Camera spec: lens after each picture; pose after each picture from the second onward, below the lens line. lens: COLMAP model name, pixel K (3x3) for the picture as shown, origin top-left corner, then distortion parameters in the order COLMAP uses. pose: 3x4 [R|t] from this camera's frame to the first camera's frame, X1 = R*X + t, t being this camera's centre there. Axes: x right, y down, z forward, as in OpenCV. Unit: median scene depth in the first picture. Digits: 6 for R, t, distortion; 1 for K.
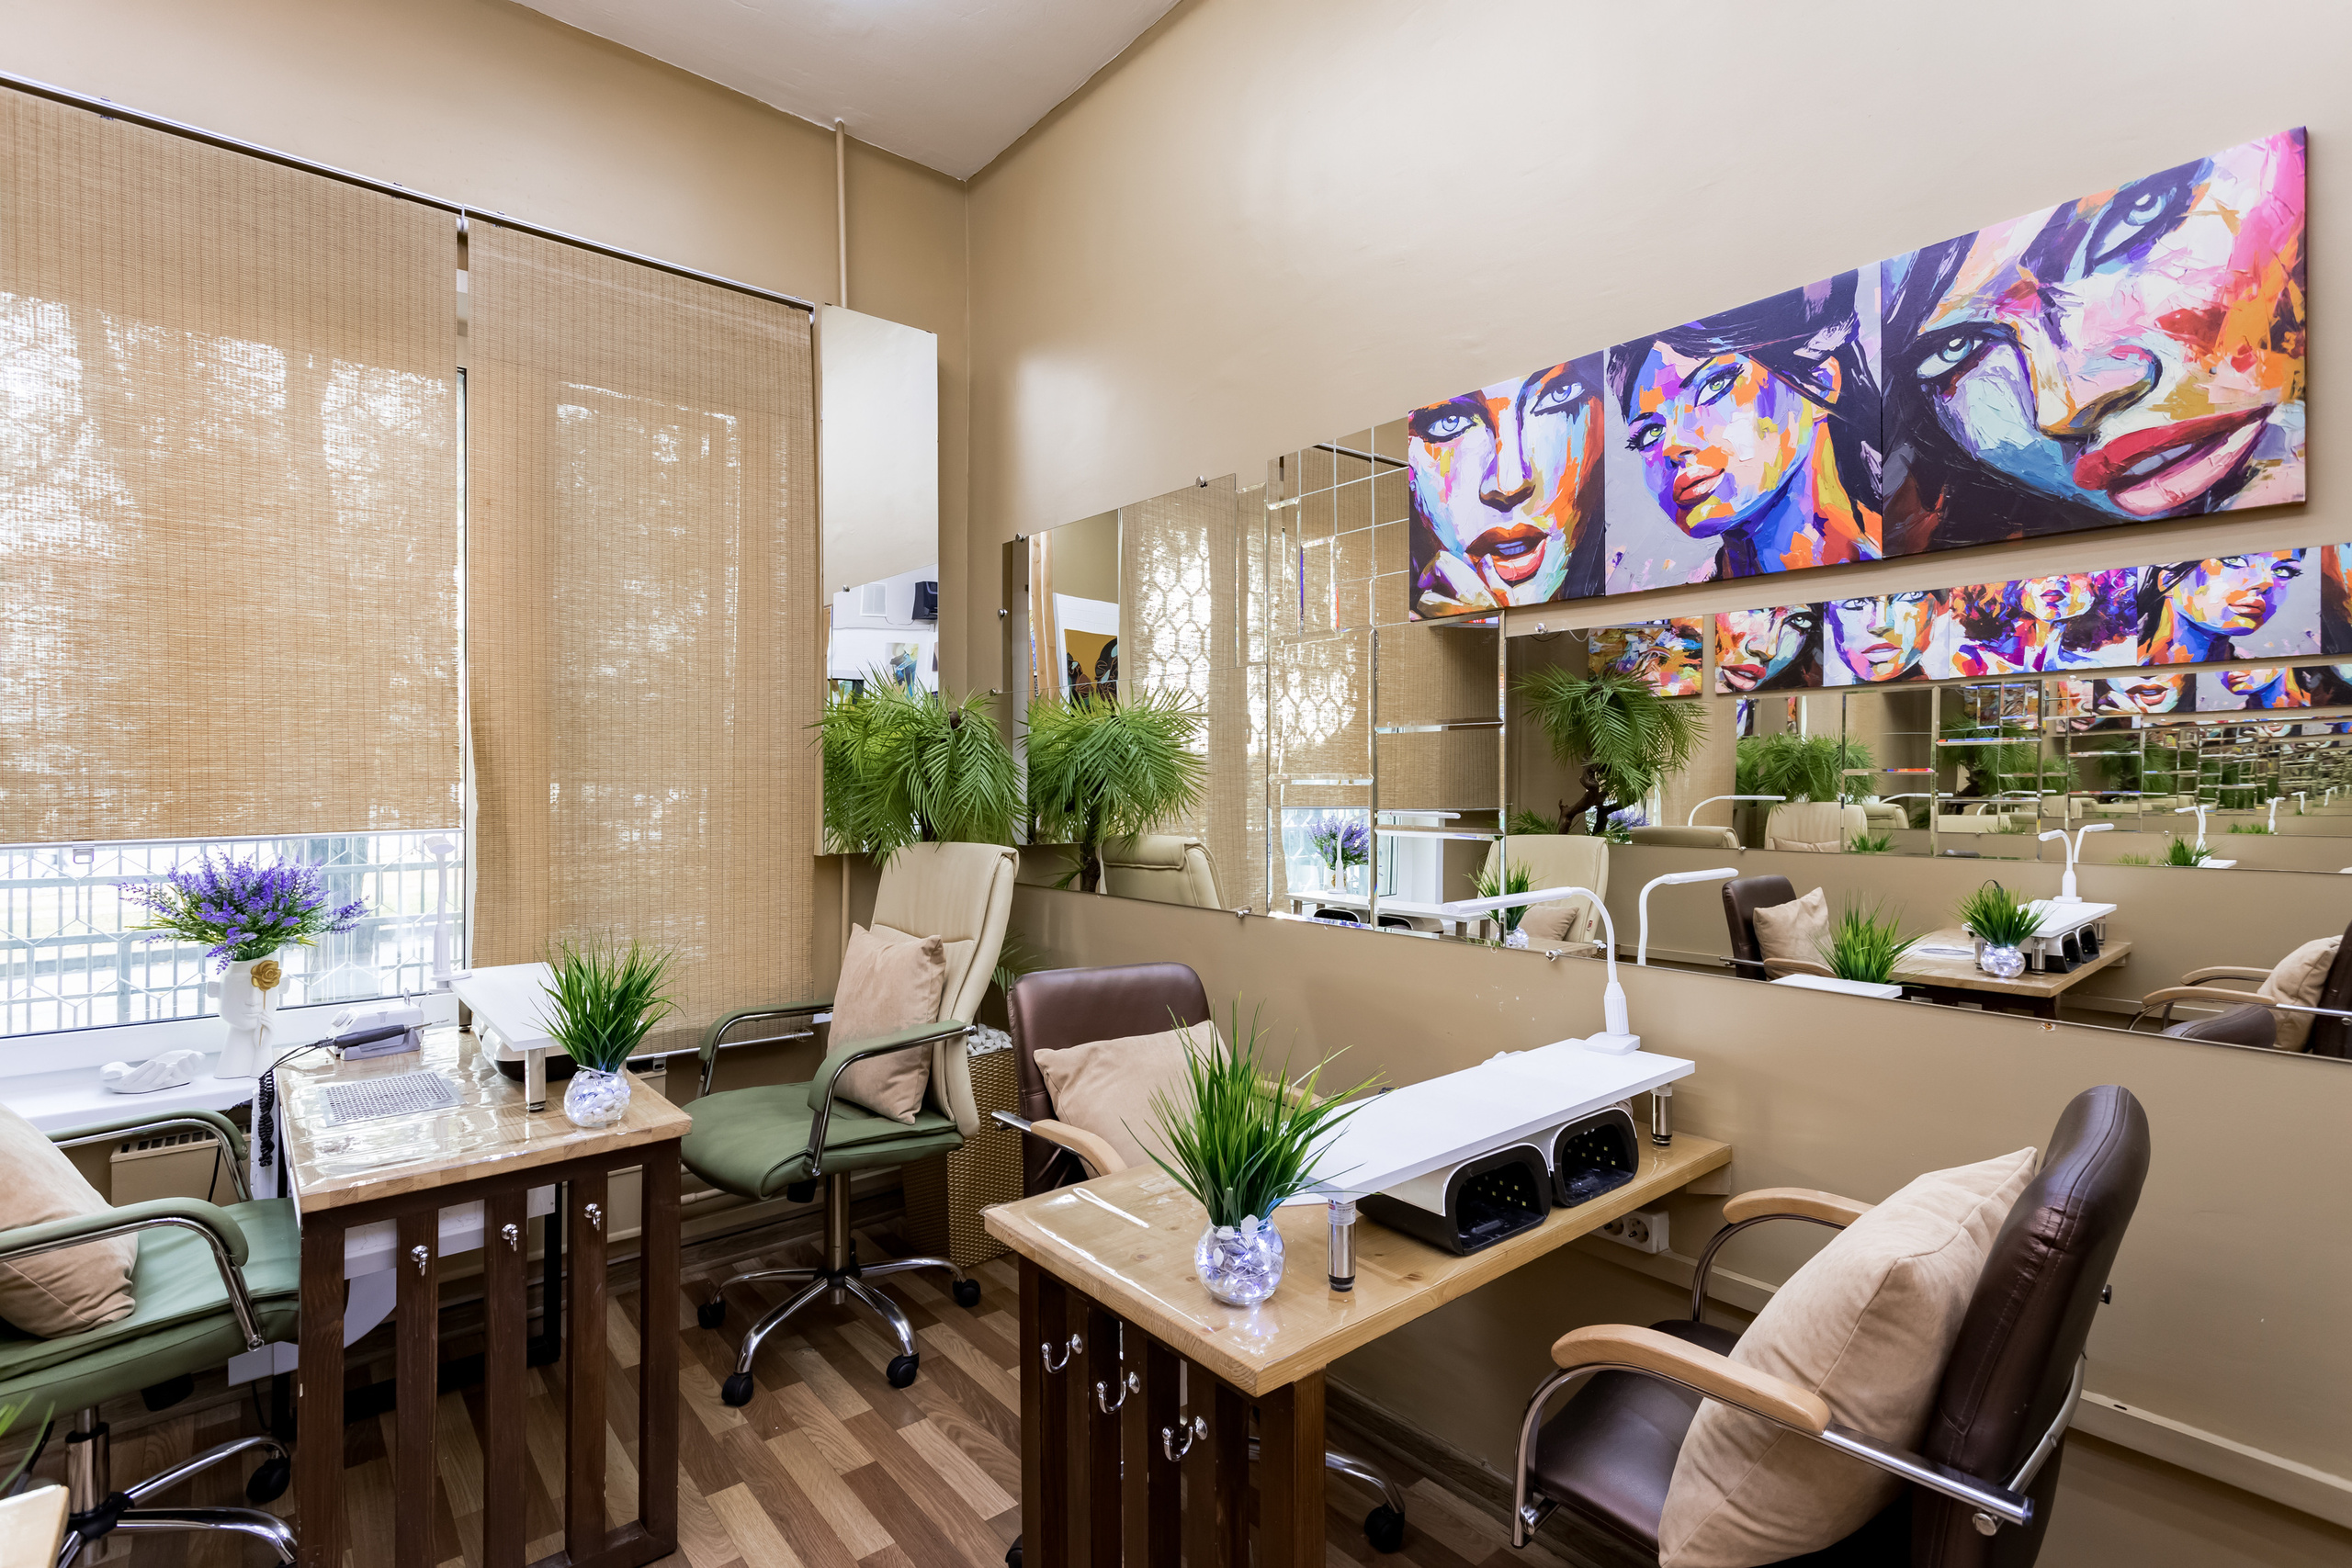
lens RADIAL K [[1118.6, 0, 1167.0], [0, 1118.6, 777.9], [0, 0, 1]] dist [-0.001884, 0.005441]
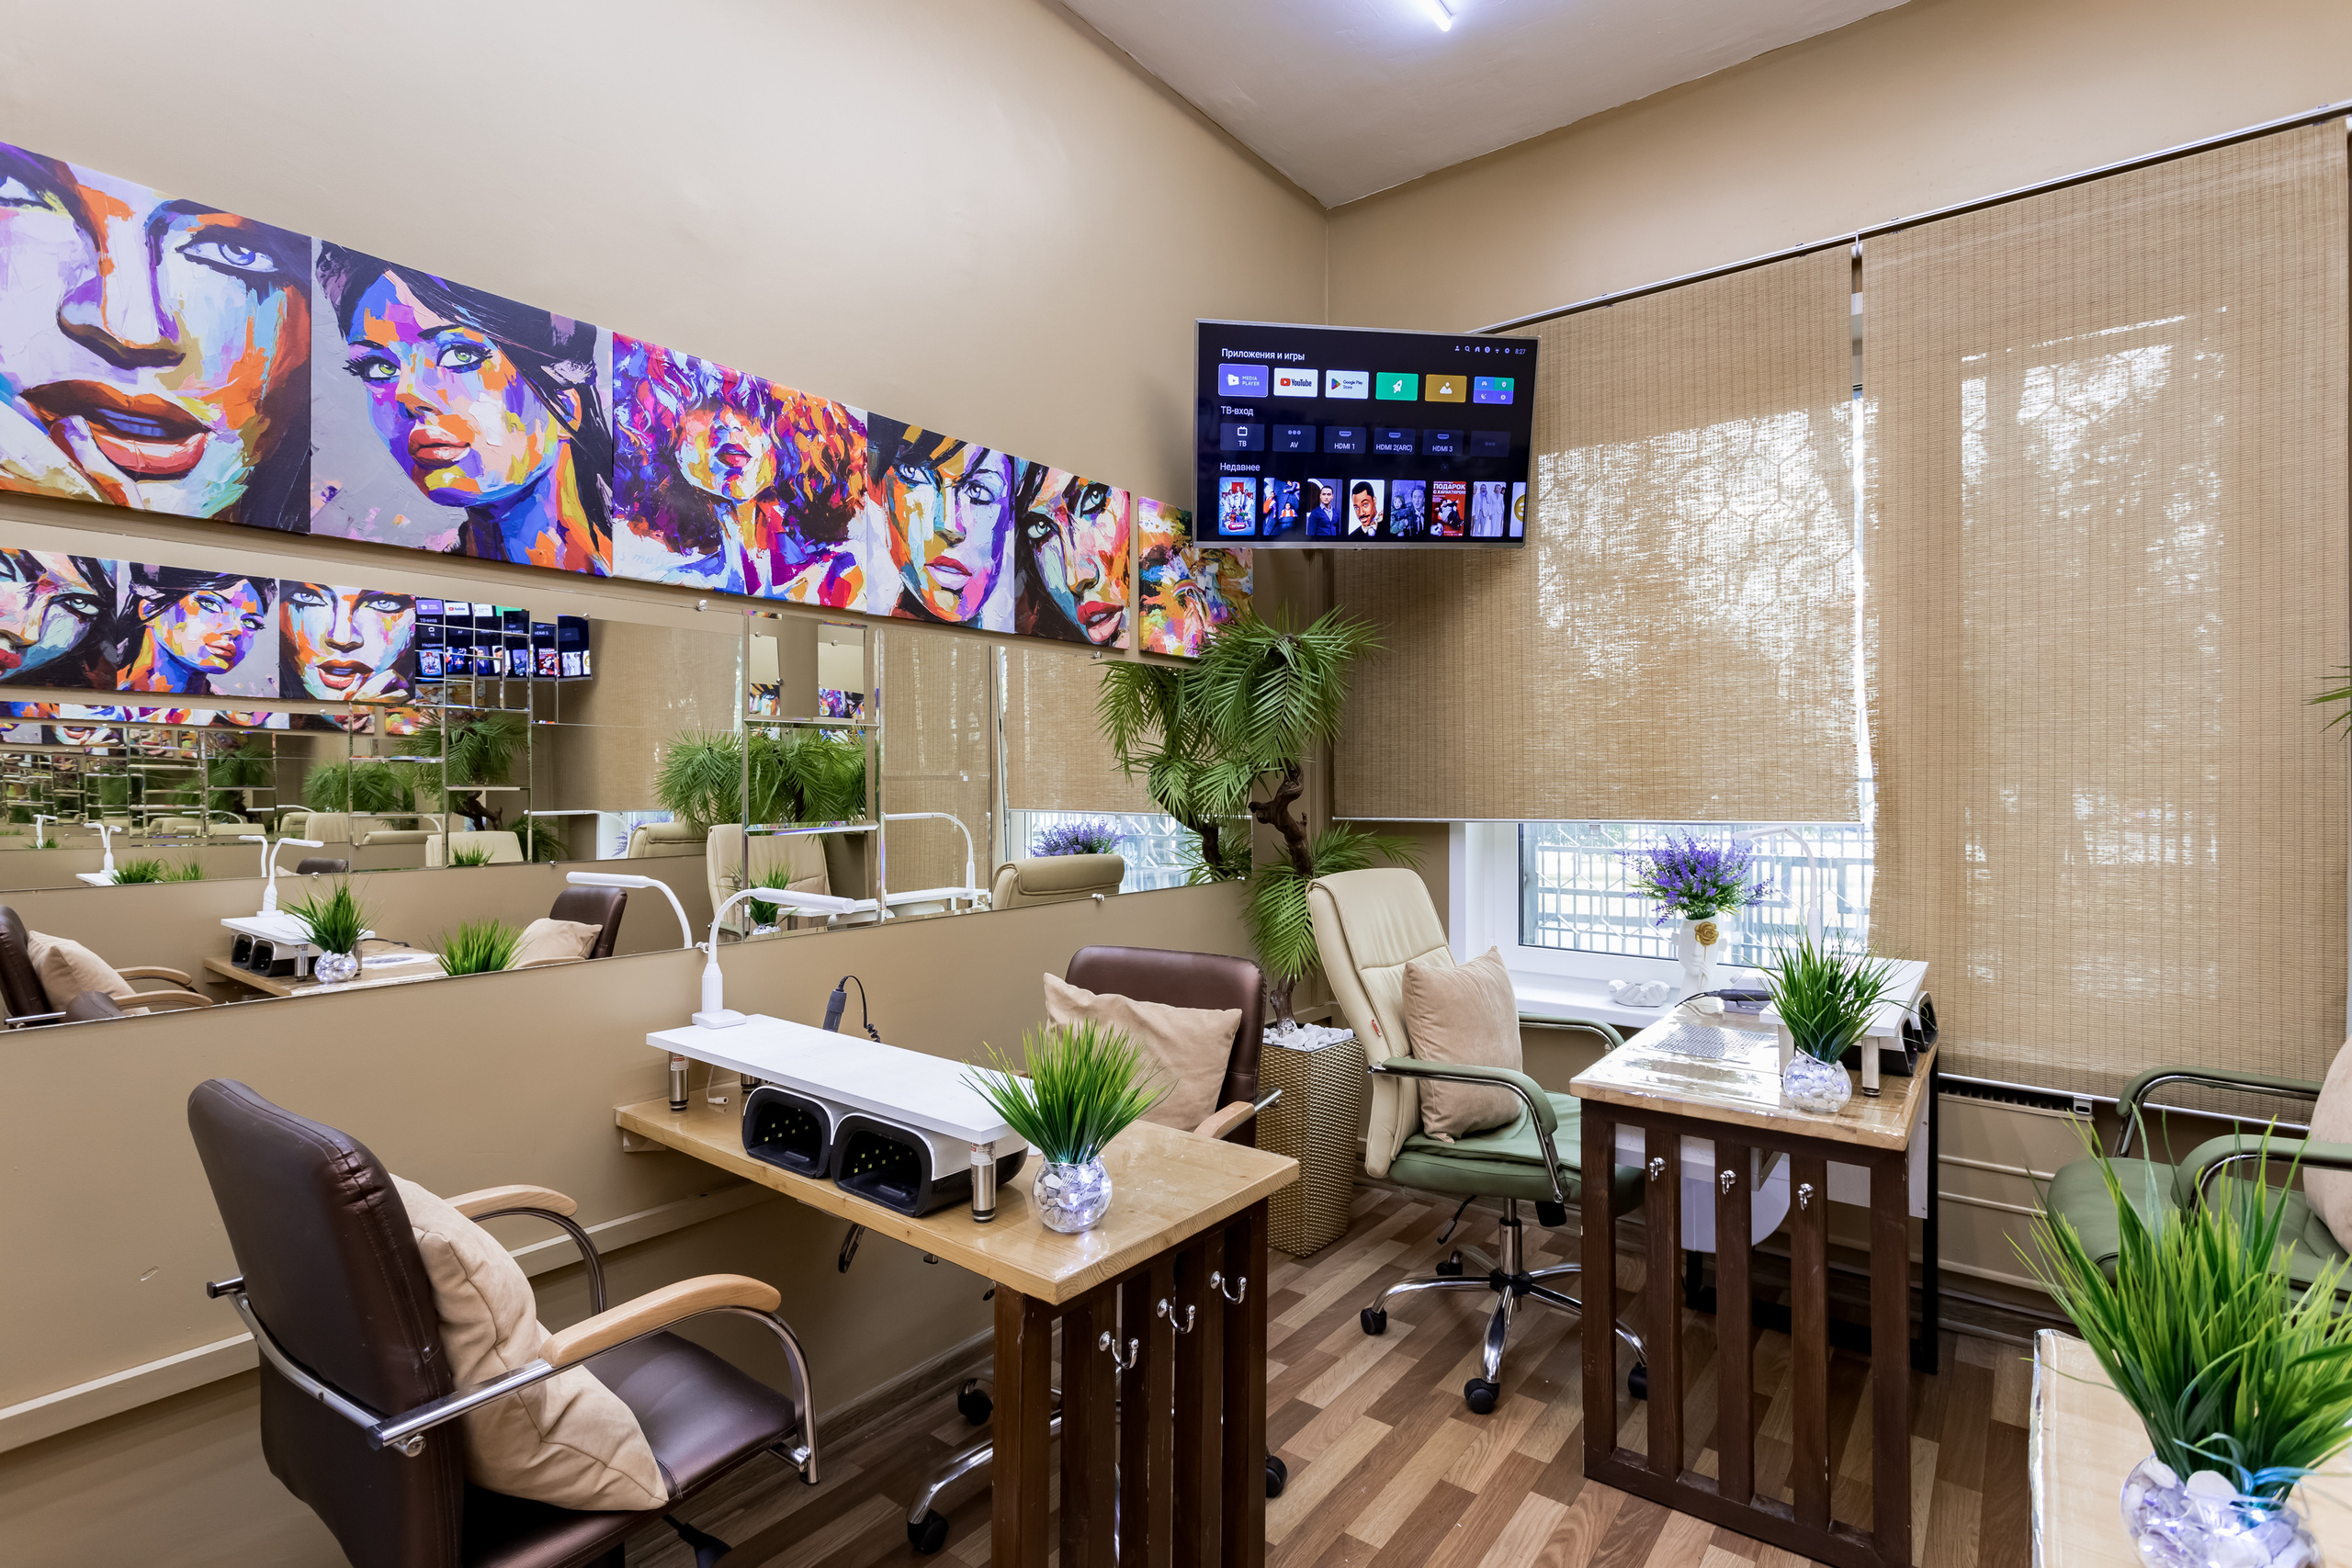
lens RADIAL K [[1124.2, 0, 1181.2], [0, 1124.2, 775.2], [0, 0, 1]] dist [-0.003465, 0.008787]
pose [[0.218405, -0.004420, -0.975848, 0.310165], [-0.000055, 0.999990, -0.004541, 0.006559], [0.975858, 0.001046, 0.218403, 0.173159]]
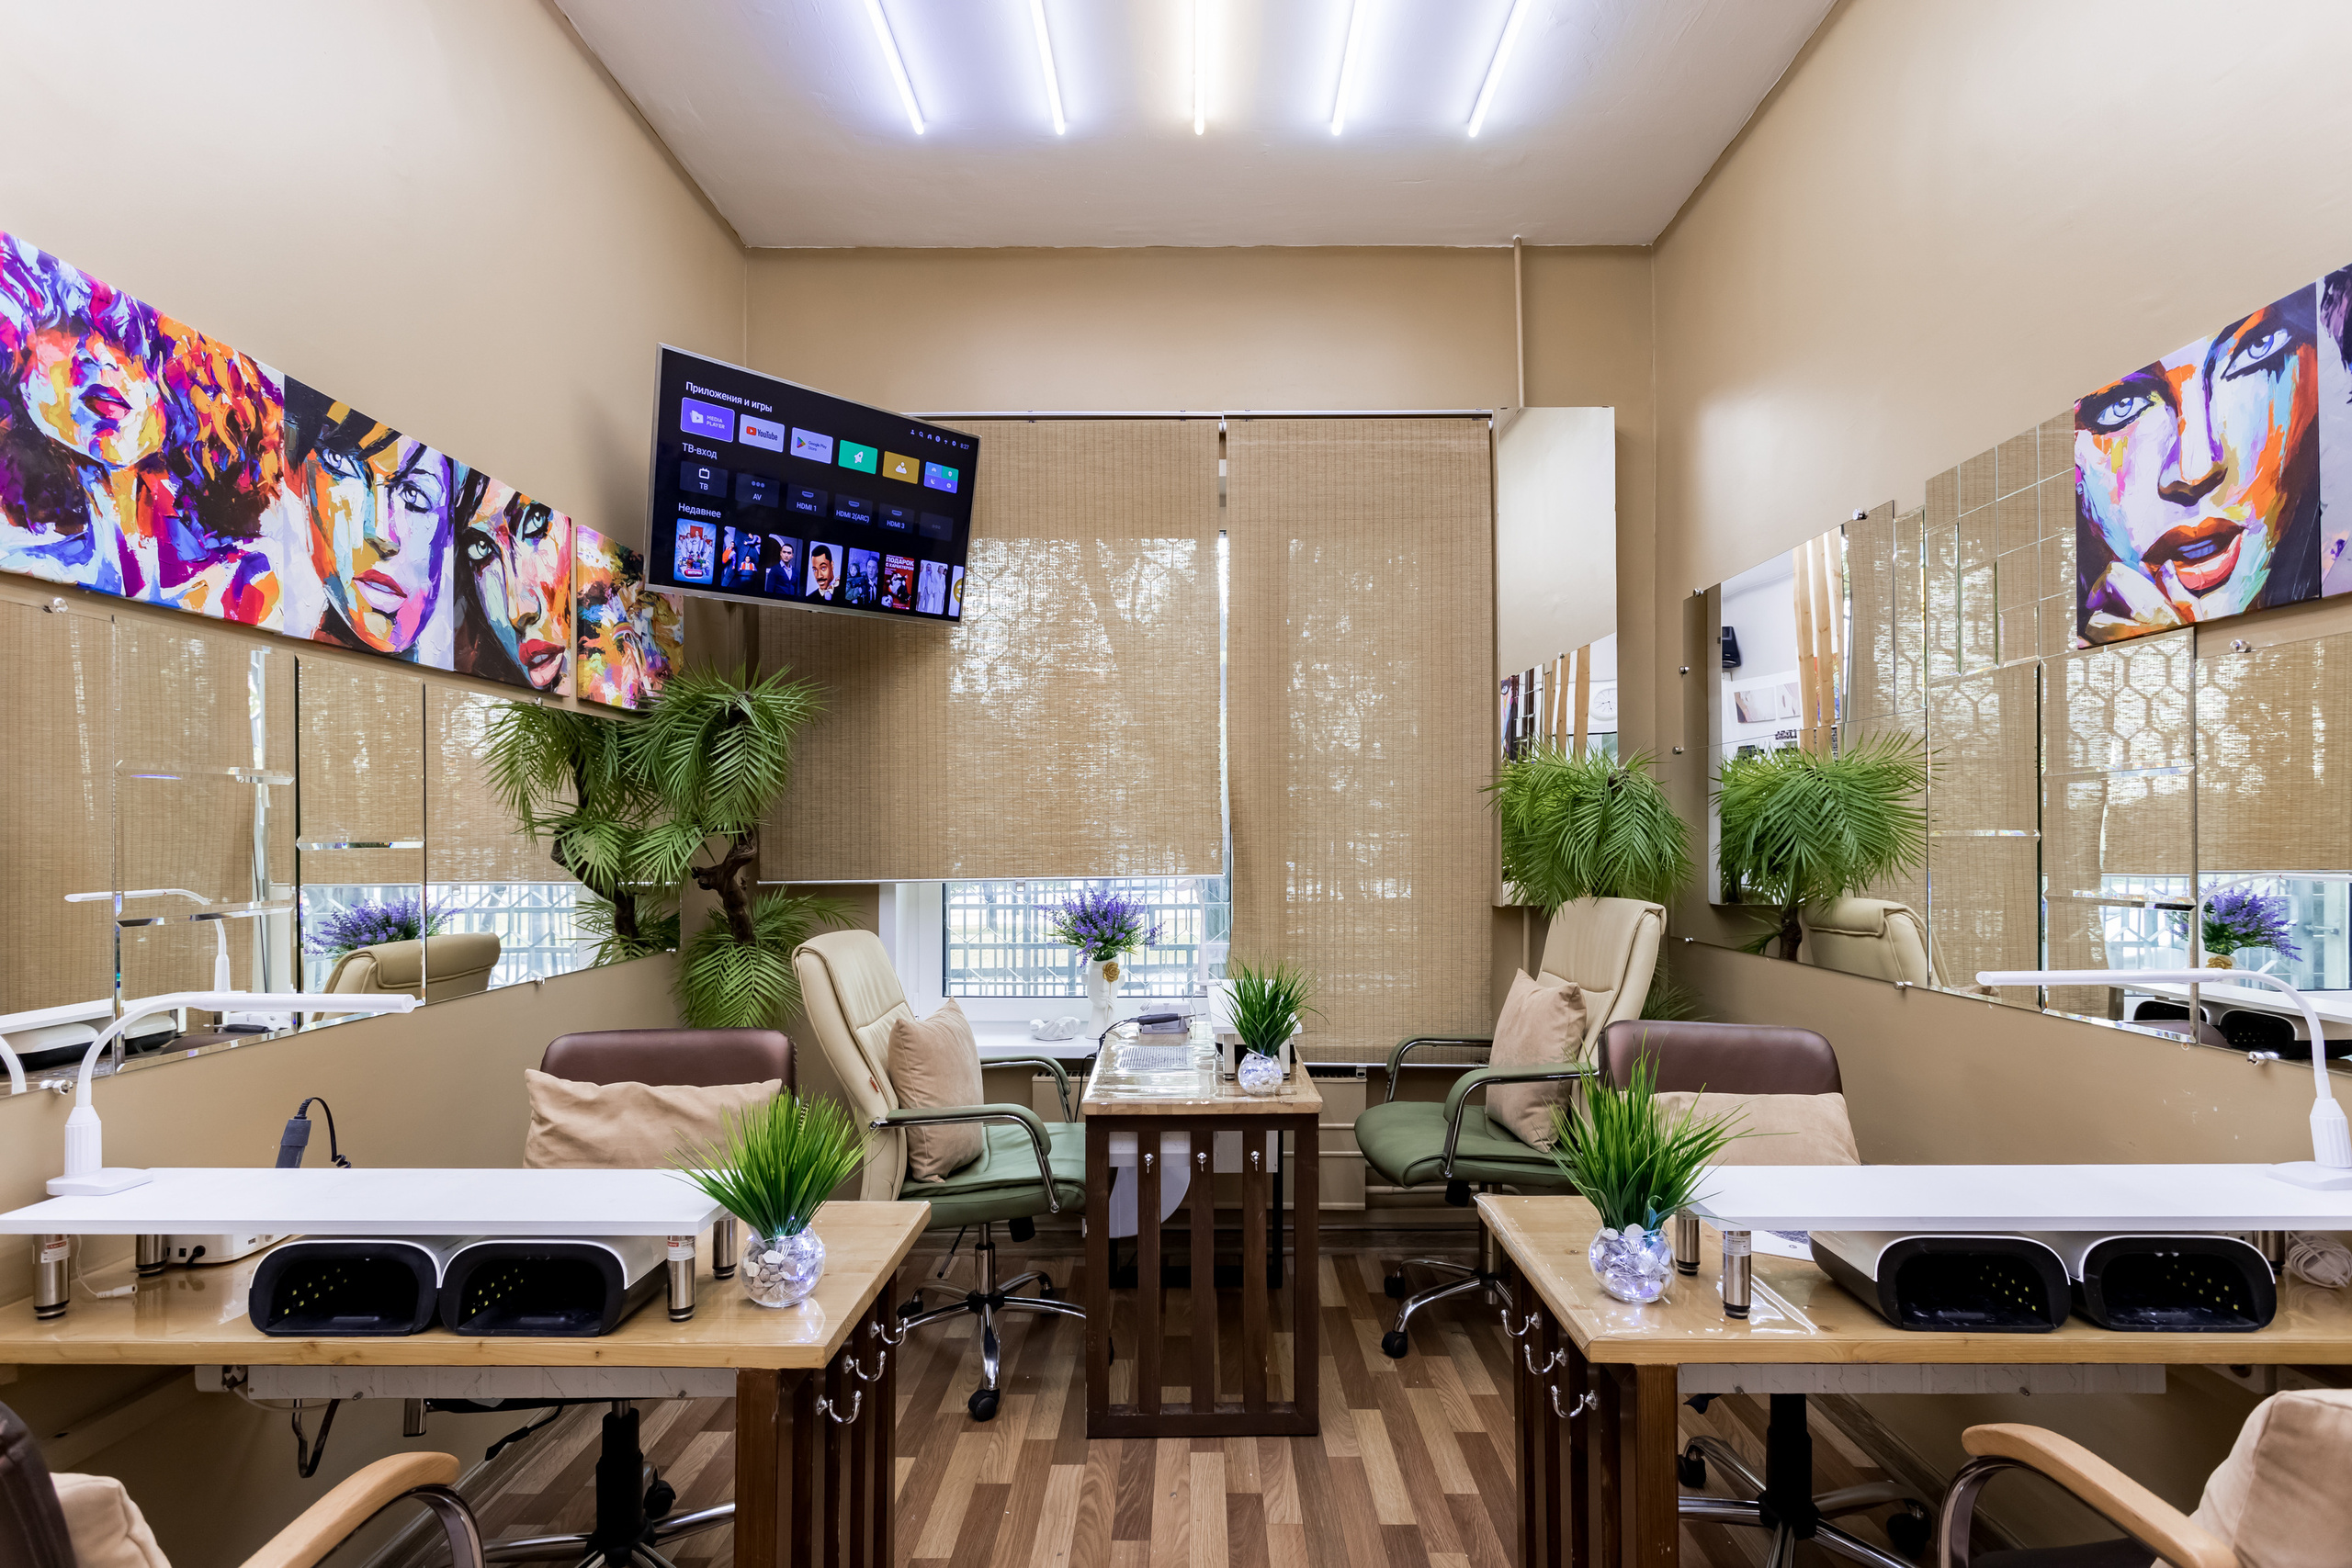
lens RADIAL K [[1147.0, 0, 1192.9], [0, 1147.0, 833.5], [0, 0, 1]] dist [0.000976, 0.001795]
pose [[0.767995, -0.004568, -0.640440, 0.263460], [0.002900, 0.999989, -0.003655, 0.000560], [0.640450, 0.000950, 0.767999, -0.095860]]
